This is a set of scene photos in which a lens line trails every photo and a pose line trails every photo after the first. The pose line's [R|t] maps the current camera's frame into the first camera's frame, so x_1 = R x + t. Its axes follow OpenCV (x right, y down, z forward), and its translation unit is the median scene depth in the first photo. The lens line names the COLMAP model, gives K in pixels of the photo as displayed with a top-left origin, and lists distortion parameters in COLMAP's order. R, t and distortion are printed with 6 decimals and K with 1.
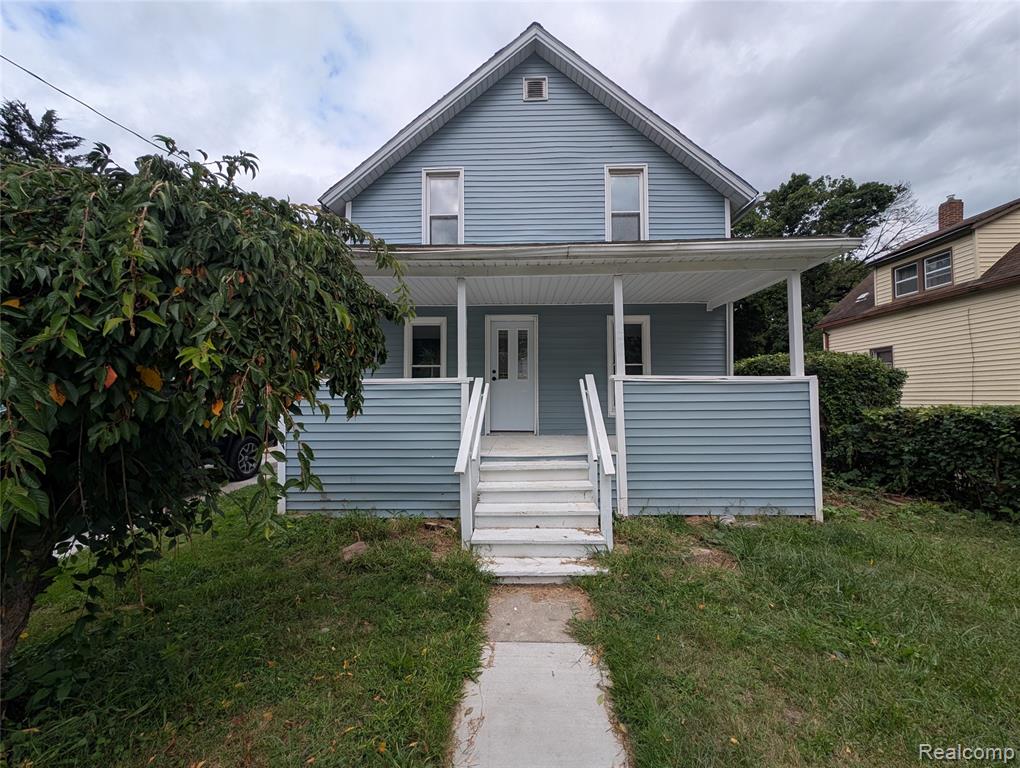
lens RADIAL K [[388.4, 0, 510.0], [0, 388.4, 384.0], [0, 0, 1]] dist [0.000653, 0.000268]
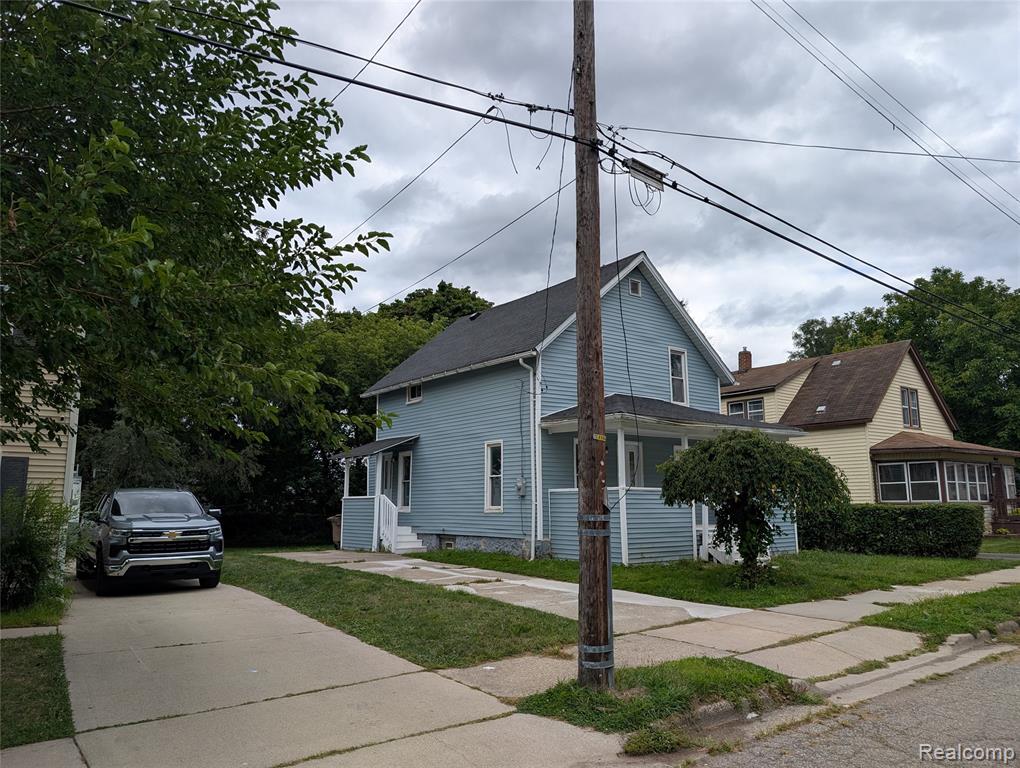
lens RADIAL K [[739.6, 0, 510.0], [0, 739.6, 384.0], [0, 0, 1]] dist [0.002706, -0.002540]
pose [[0.784957, 0.102861, 0.610952, -1.972764], [-0.015083, 0.989002, -0.147133, 0.019685], [-0.619367, 0.106278, 0.777875, -0.843955]]
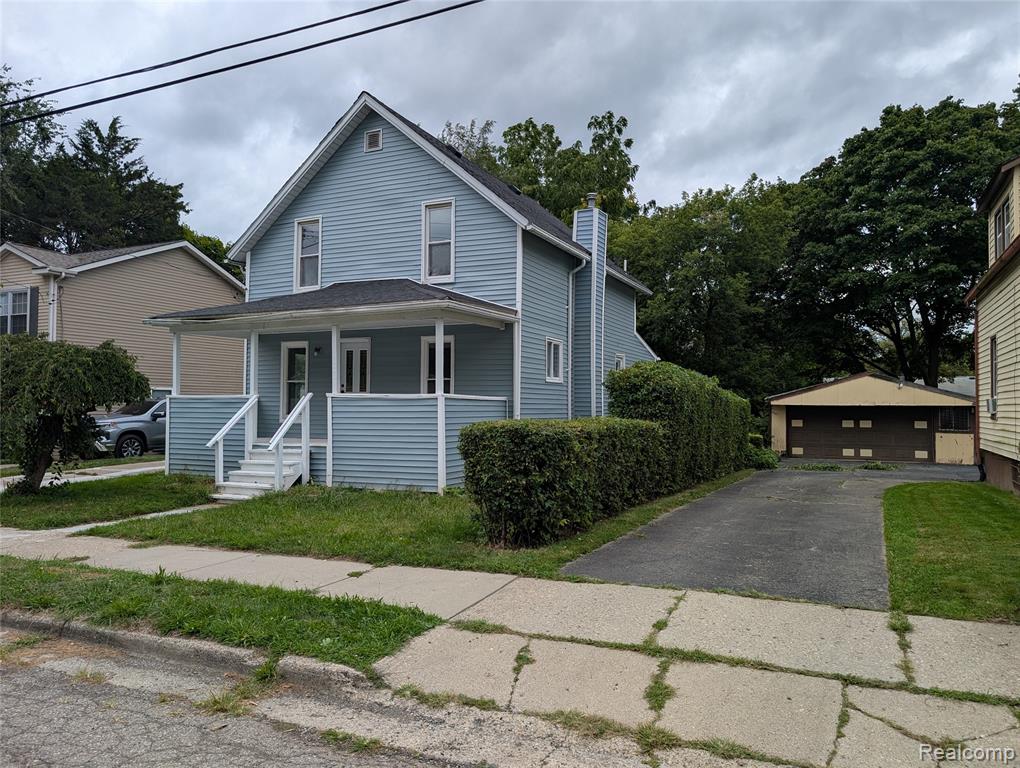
lens RADIAL K [[739.6, 0, 510.0], [0, 739.6, 384.0], [0, 0, 1]] dist [0.002706, -0.002540]
pose [[0.914601, 0.002036, -0.404353, 1.320821], [-0.003219, 0.999992, -0.002248, -0.033182], [0.404345, 0.003357, 0.914600, -0.838798]]
